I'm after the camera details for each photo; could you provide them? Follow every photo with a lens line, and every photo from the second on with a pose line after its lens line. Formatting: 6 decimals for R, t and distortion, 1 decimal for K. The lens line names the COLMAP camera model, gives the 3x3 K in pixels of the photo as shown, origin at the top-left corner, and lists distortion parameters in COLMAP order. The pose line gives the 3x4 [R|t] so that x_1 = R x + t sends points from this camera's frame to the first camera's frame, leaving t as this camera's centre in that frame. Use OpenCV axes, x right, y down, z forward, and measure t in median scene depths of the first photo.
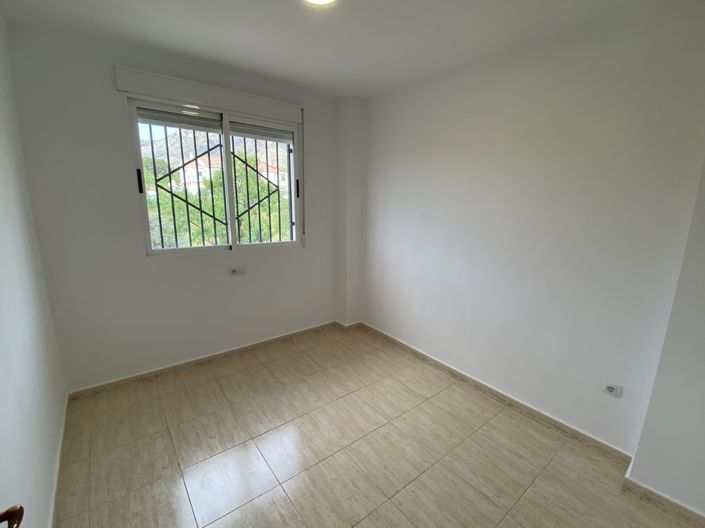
lens RADIAL K [[312.0, 0, 348.9], [0, 312.0, 264.5], [0, 0, 1]] dist [-0.000452, -0.006971]
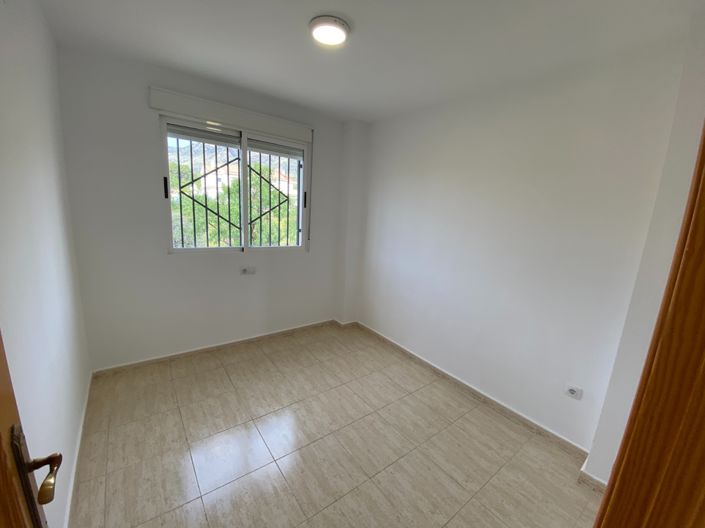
lens RADIAL K [[280.5, 0, 347.5], [0, 280.5, 266.0], [0, 0, 1]] dist [-0.009532, -0.000579]
pose [[0.998837, 0.048103, -0.003121, 0.007793], [-0.048134, 0.998782, -0.010869, -0.002899], [0.002594, 0.011007, 0.999936, -0.014806]]
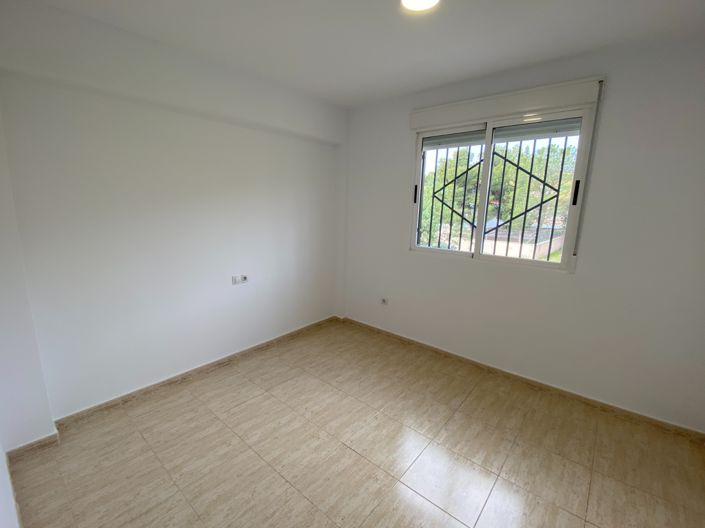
lens RADIAL K [[312.0, 0, 348.1], [0, 312.0, 263.8], [0, 0, 1]] dist [-0.000452, -0.006971]
pose [[0.192484, 0.162452, -0.967760, 1.026889], [-0.209631, 0.970243, 0.121174, -0.129374], [0.958647, 0.179549, 0.220811, 0.796511]]
